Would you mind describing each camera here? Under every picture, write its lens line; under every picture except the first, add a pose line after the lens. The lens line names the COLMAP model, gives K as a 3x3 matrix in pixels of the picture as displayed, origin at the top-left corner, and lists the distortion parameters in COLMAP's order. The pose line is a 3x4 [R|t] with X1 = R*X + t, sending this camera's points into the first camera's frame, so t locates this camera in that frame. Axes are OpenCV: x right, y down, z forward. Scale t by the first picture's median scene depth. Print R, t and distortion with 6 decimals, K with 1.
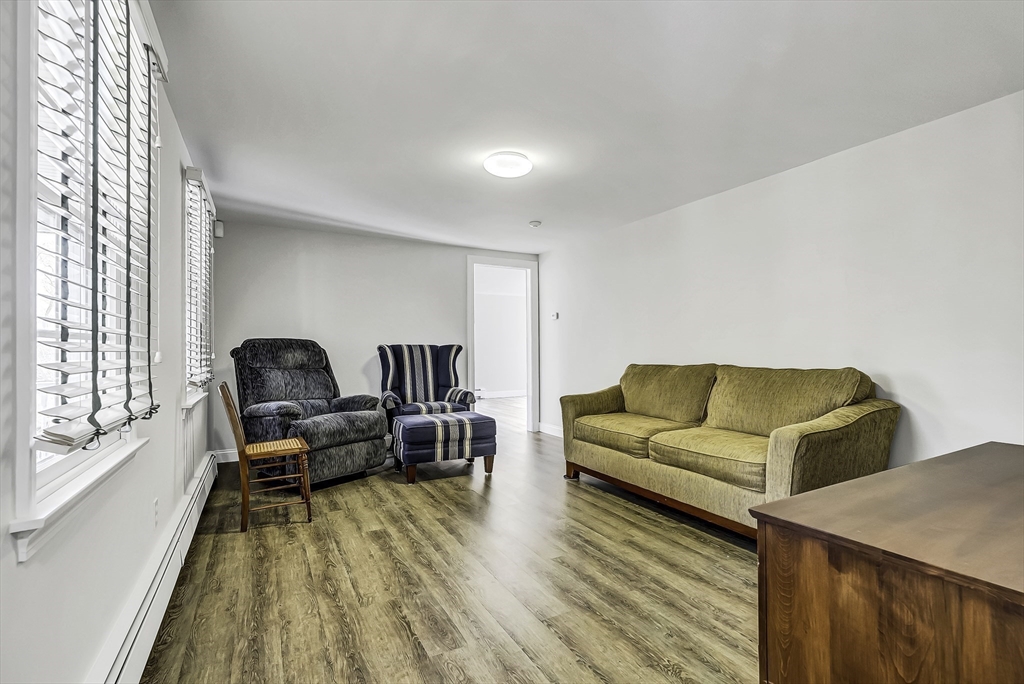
lens RADIAL K [[472.5, 0, 505.9], [0, 472.5, 341.5], [0, 0, 1]] dist [-0.015943, 0.000547]
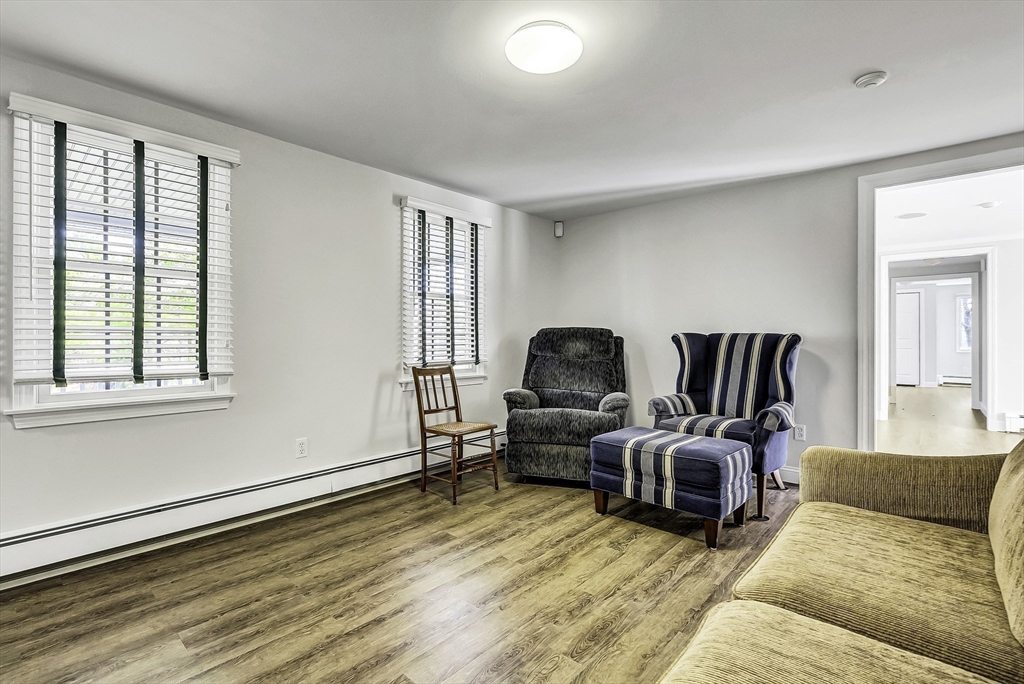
lens RADIAL K [[472.5, 0, 508.0], [0, 472.5, 347.2], [0, 0, 1]] dist [-0.015943, 0.000547]
pose [[0.342787, 0.028920, -0.938968, 0.537723], [0.005630, 0.999445, 0.032838, 0.002311], [0.939396, -0.016543, 0.342433, 0.688310]]
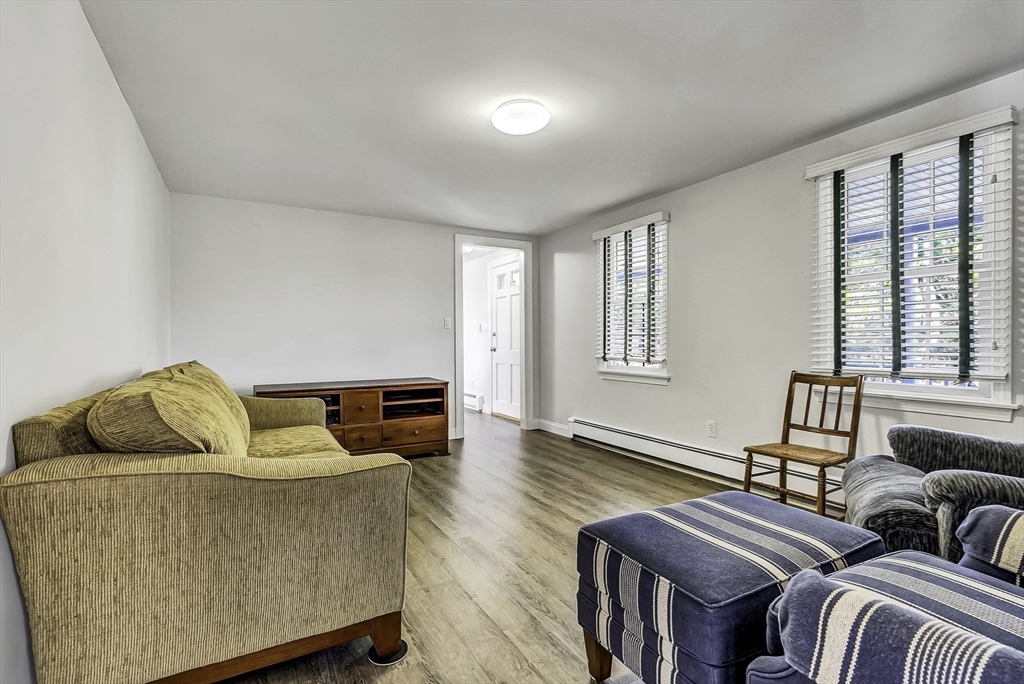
lens RADIAL K [[472.5, 0, 520.9], [0, 472.5, 337.0], [0, 0, 1]] dist [-0.015943, 0.000547]
pose [[-0.998212, 0.010843, -0.058781, 0.052203], [0.011607, 0.999852, -0.012667, 0.018939], [0.058635, -0.013326, -0.998191, 1.713659]]
